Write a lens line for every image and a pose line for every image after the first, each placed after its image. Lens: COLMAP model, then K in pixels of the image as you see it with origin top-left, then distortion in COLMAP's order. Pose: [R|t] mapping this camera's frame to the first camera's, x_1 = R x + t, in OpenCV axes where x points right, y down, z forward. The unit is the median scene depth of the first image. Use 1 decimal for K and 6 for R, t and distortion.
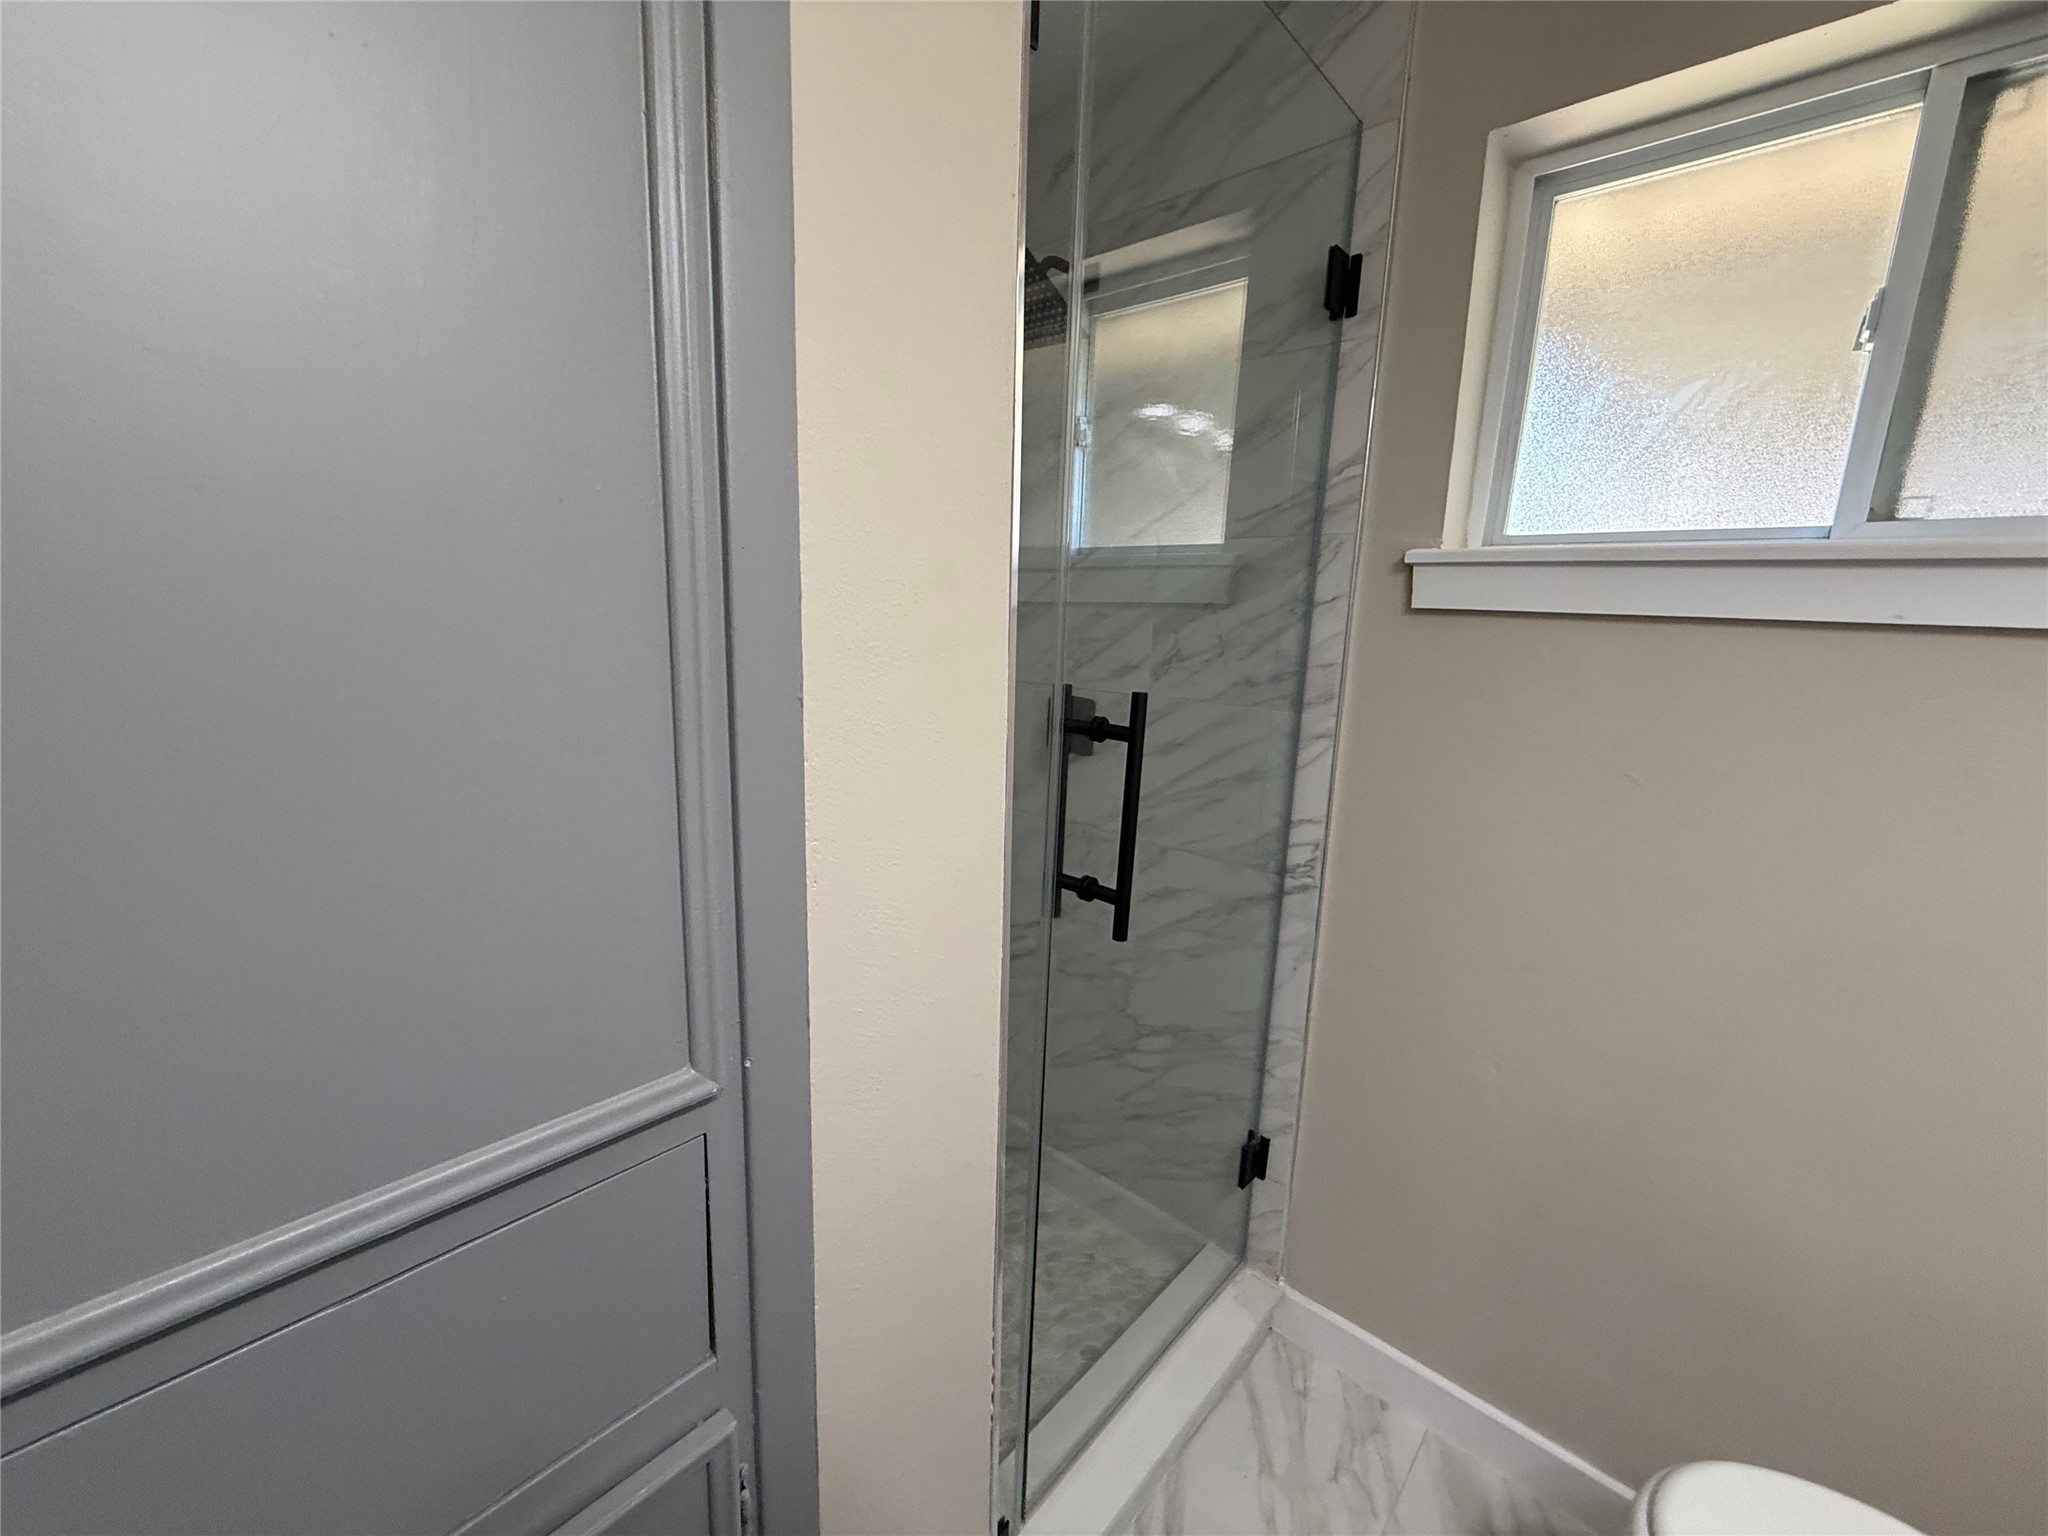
lens RADIAL K [[819.1, 0, 1017.9], [0, 819.1, 769.8], [0, 0, 1]] dist [0.000104, -0.000806]
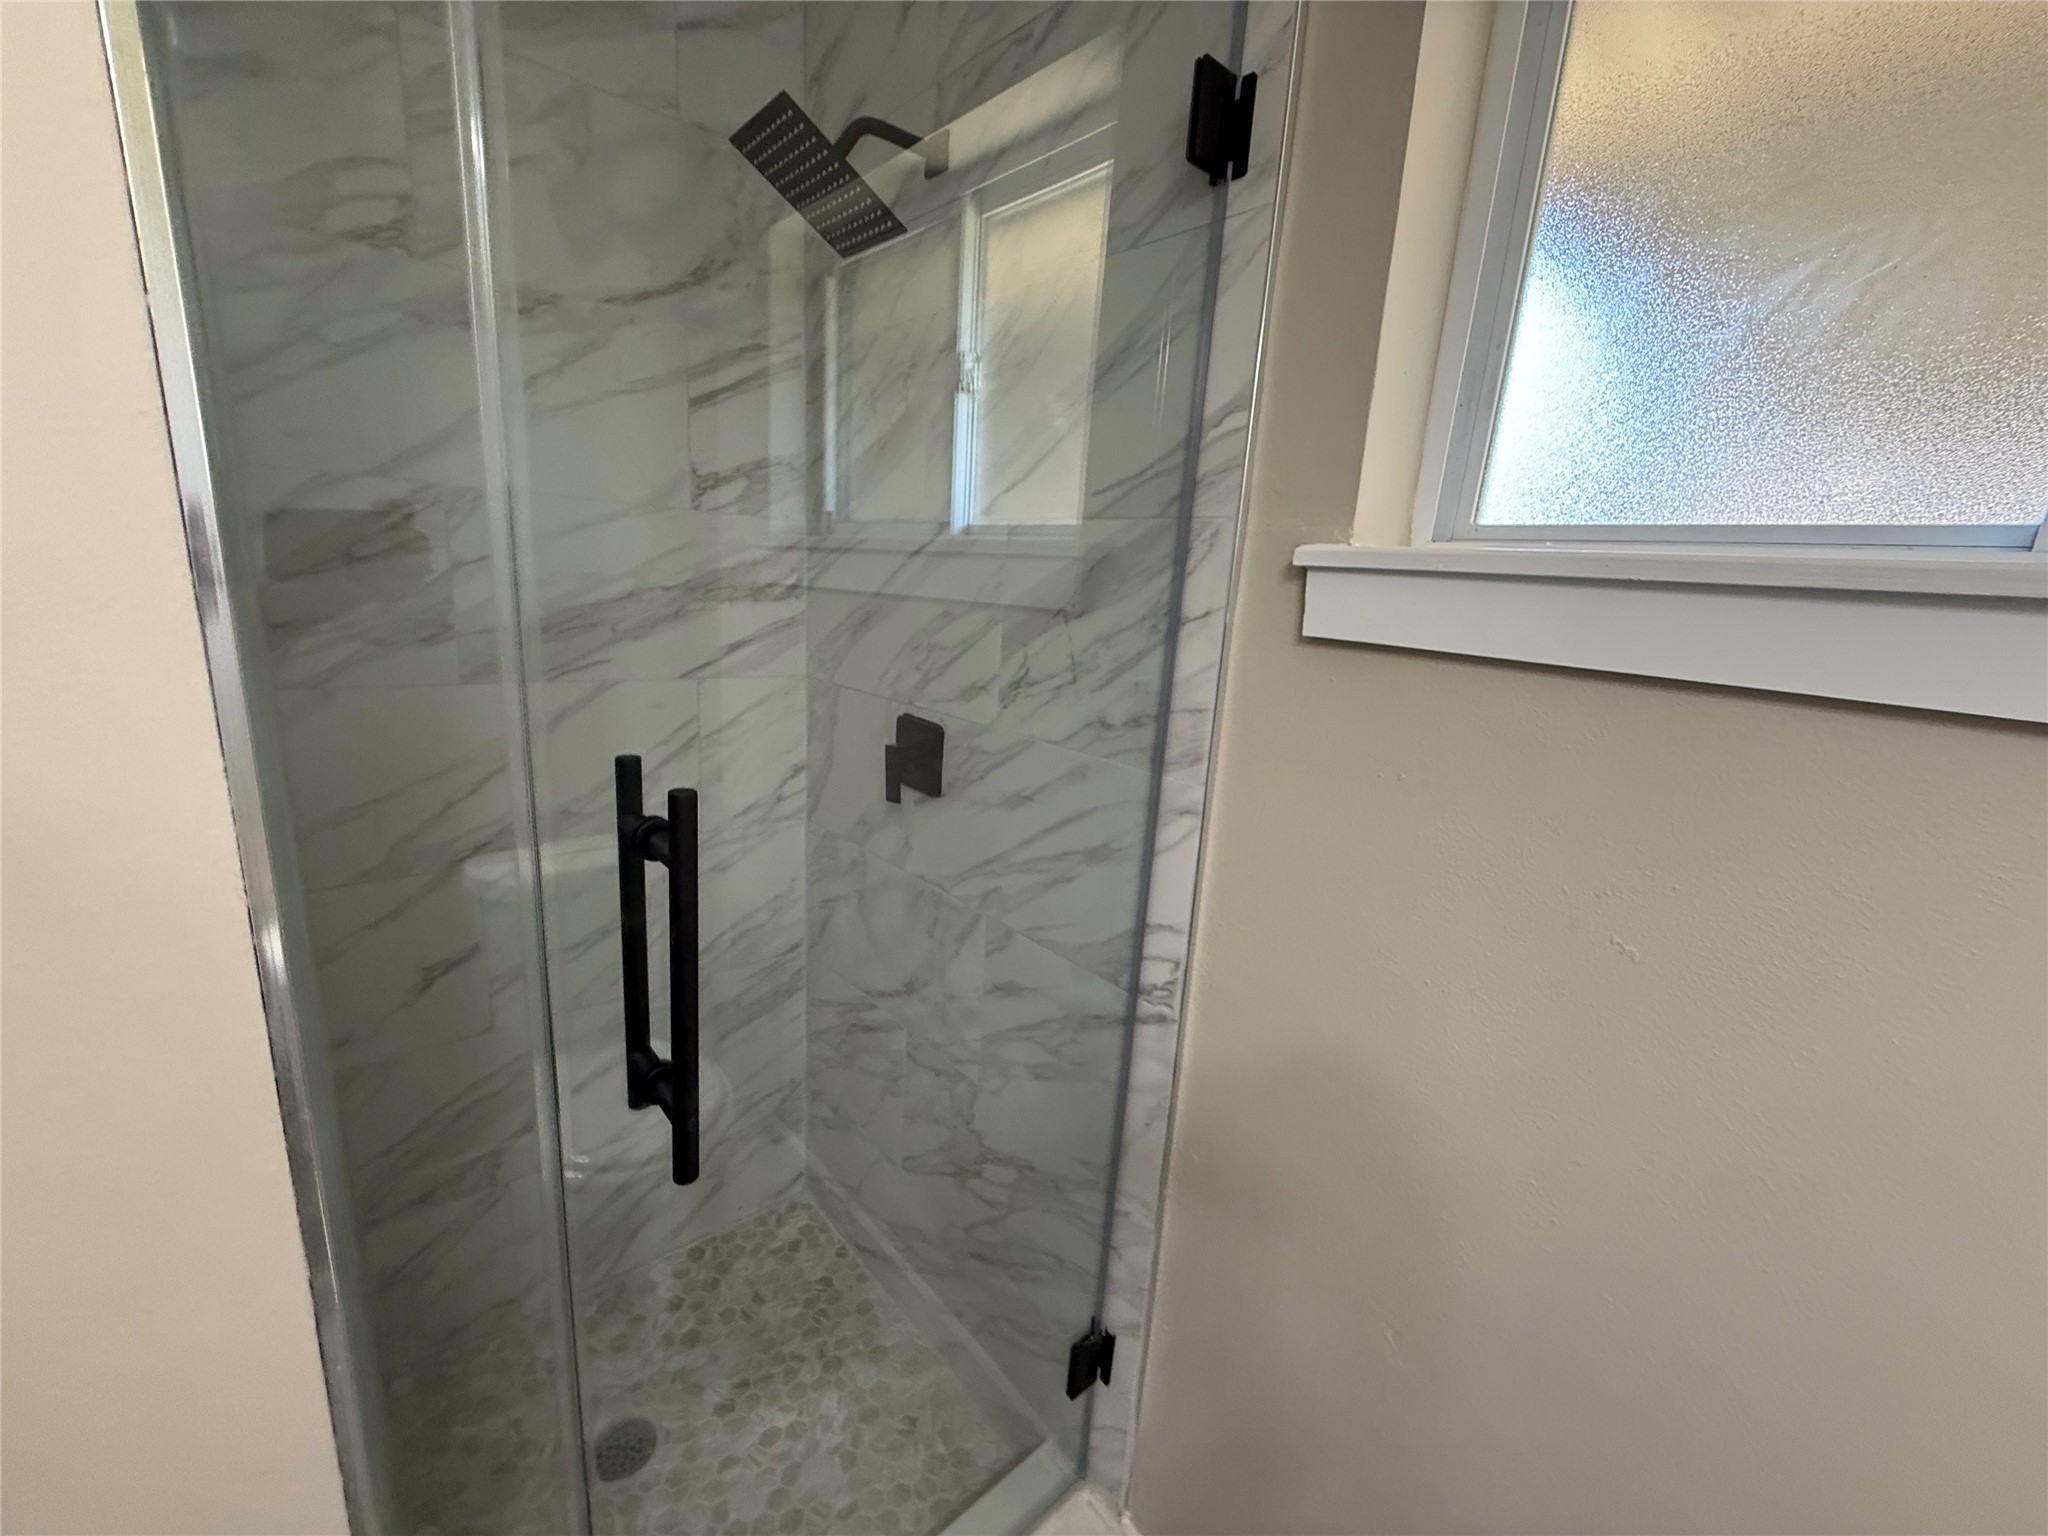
lens RADIAL K [[819.1, 0, 1016.4], [0, 819.1, 766.9], [0, 0, 1]] dist [0.000104, -0.000806]
pose [[0.993698, 0.051685, -0.099460, 0.282587], [-0.048051, 0.998099, 0.038594, -0.094175], [0.101266, -0.033571, 0.994293, 0.287009]]
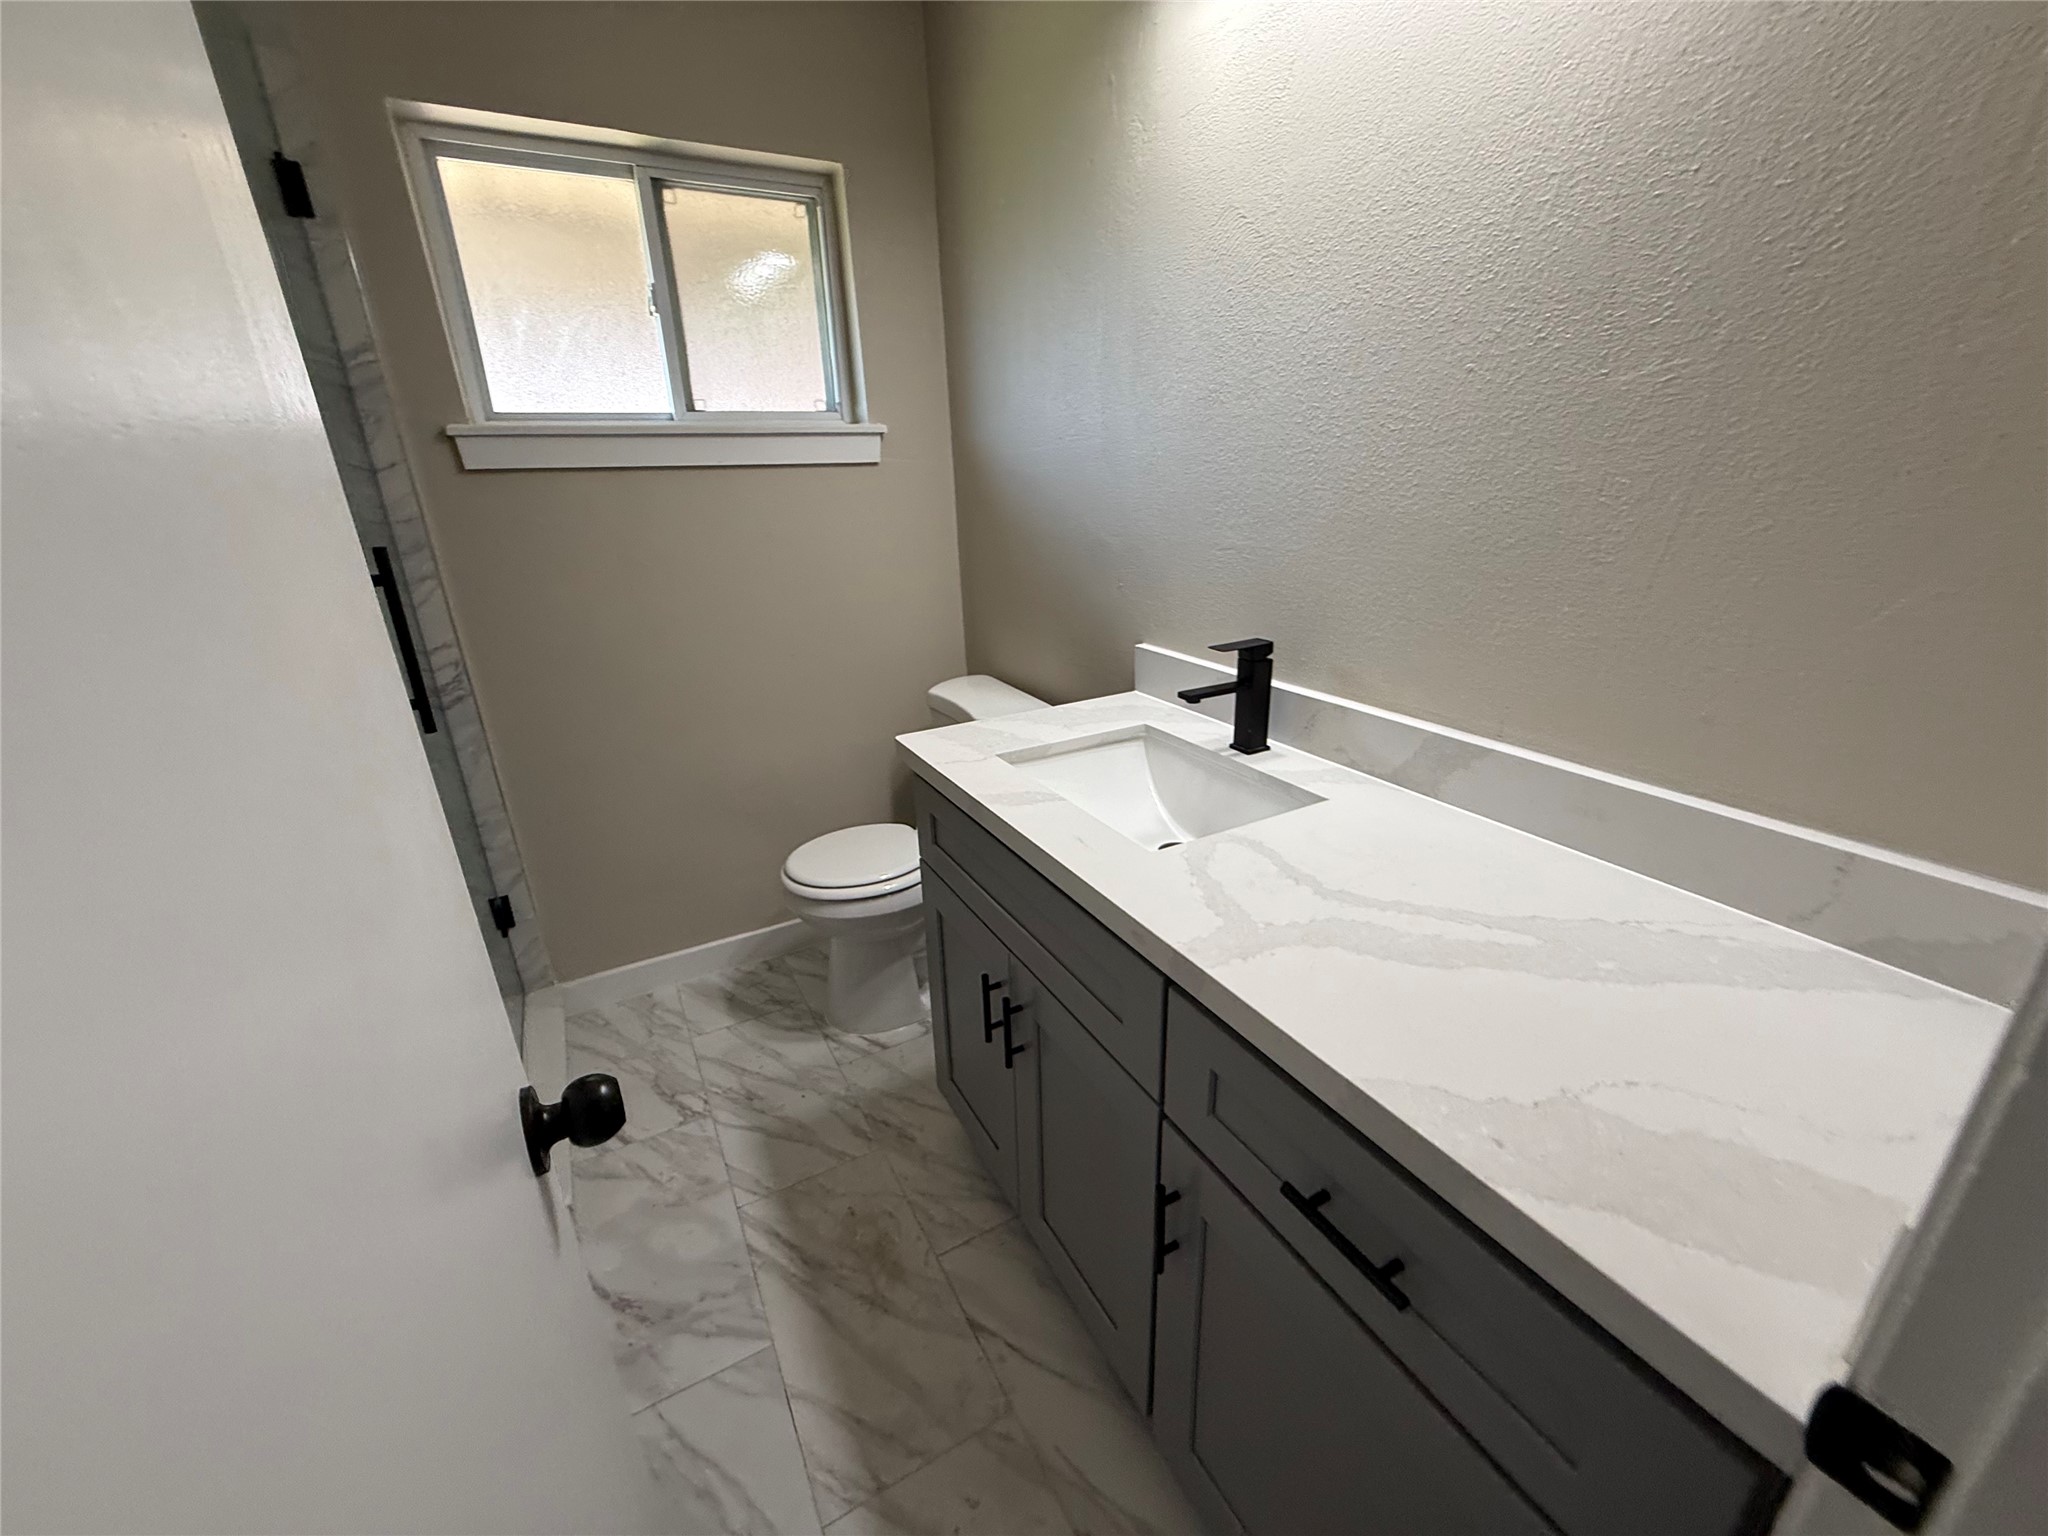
lens RADIAL K [[819.1, 0, 1025.0], [0, 819.1, 777.1], [0, 0, 1]] dist [0.000104, -0.000806]
pose [[0.318811, -0.376053, 0.870025, -0.531557], [0.217359, 0.922468, 0.319072, 0.039099], [-0.922559, 0.087384, 0.375832, -0.295674]]
